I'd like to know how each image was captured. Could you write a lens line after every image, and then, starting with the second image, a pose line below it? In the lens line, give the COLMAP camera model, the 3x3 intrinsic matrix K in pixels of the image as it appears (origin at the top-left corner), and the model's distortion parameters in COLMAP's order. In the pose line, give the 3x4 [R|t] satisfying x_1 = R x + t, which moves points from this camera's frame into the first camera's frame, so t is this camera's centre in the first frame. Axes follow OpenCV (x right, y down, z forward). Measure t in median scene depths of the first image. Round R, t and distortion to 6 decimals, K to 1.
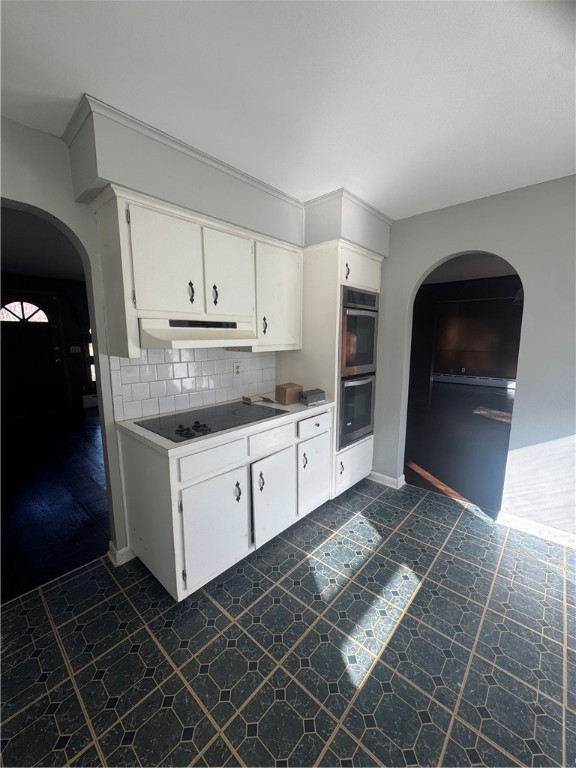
lens RADIAL K [[306.3, 0, 288.5], [0, 306.3, 383.8], [0, 0, 1]] dist [-0.000044, 0.000003]
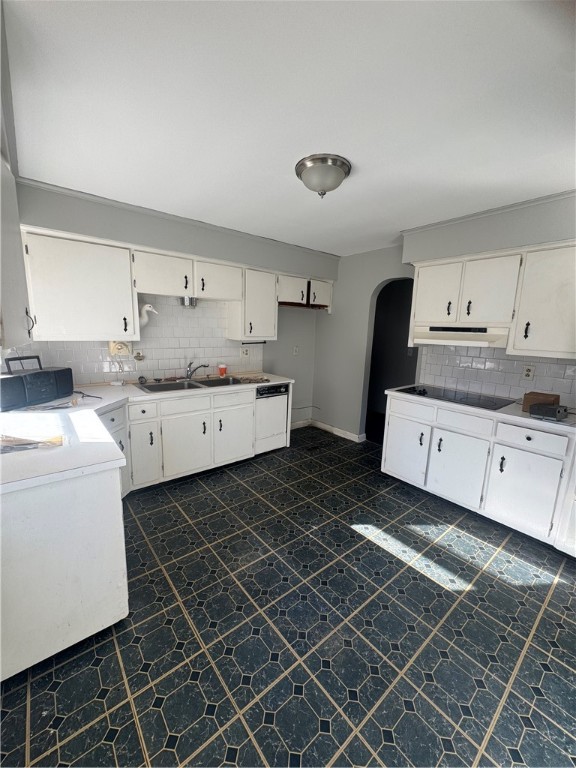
lens RADIAL K [[306.3, 0, 287.0], [0, 306.3, 381.1], [0, 0, 1]] dist [-0.000044, 0.000003]
pose [[-0.155085, 0.166628, -0.973747, 1.276045], [-0.183562, 0.963648, 0.194135, -0.091125], [0.970697, 0.208851, -0.118861, 0.433906]]
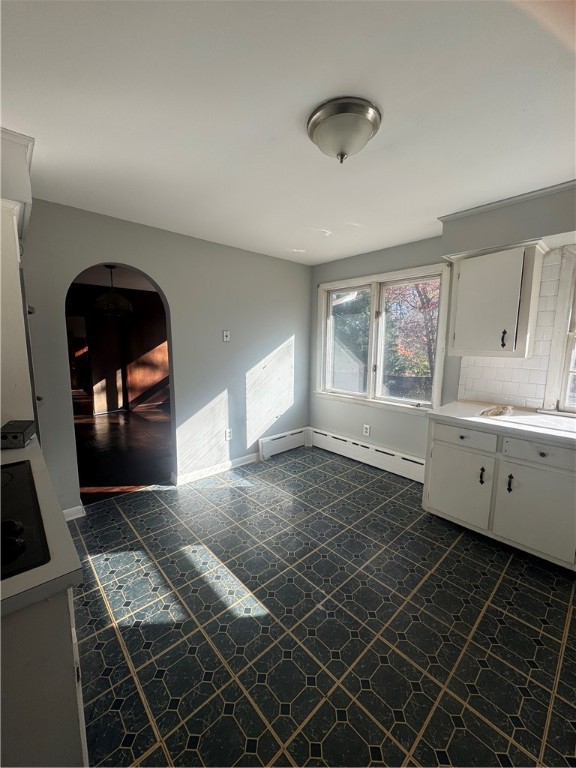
lens RADIAL K [[306.3, 0, 288.0], [0, 306.3, 384.9], [0, 0, 1]] dist [-0.000044, 0.000003]
pose [[0.095799, -0.137579, 0.985847, -0.594923], [0.148089, 0.981350, 0.122561, -0.062134], [-0.984323, 0.134252, 0.114386, 0.421844]]
